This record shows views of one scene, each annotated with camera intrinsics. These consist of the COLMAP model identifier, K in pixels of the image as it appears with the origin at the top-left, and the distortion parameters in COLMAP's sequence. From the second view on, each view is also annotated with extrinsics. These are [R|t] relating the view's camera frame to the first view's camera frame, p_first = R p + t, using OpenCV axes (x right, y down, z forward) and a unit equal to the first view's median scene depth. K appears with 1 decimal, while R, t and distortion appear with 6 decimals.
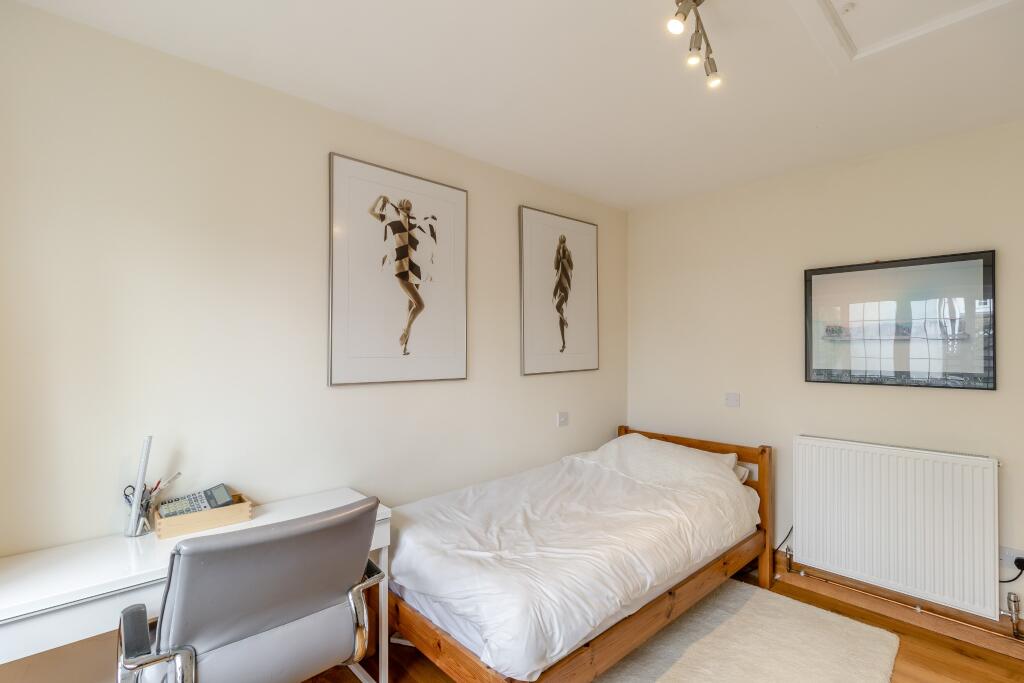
lens RADIAL K [[461.9, 0, 510.0], [0, 461.9, 337.1], [0, 0, 1]] dist [-0.000129, 0.000075]
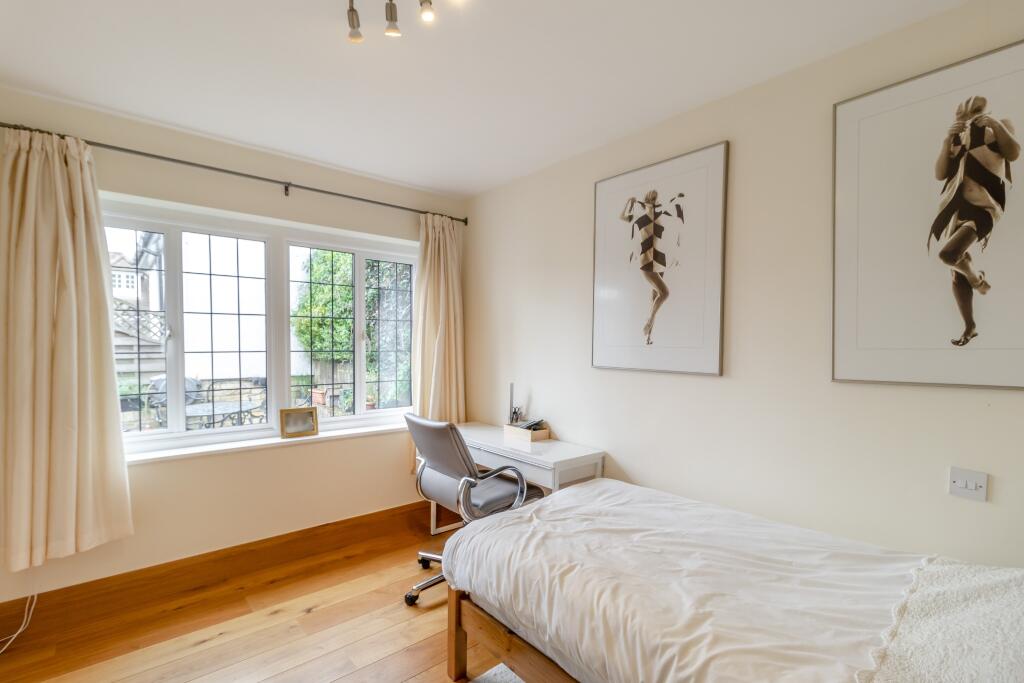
lens RADIAL K [[476.3, 0, 517.4], [0, 476.3, 343.0], [0, 0, 1]] dist [0.000666, 0.000438]
pose [[-0.021860, 0.010094, -0.999710, 0.822942], [0.026464, 0.999604, 0.009515, 0.017778], [0.999411, -0.026248, -0.022118, 0.718236]]
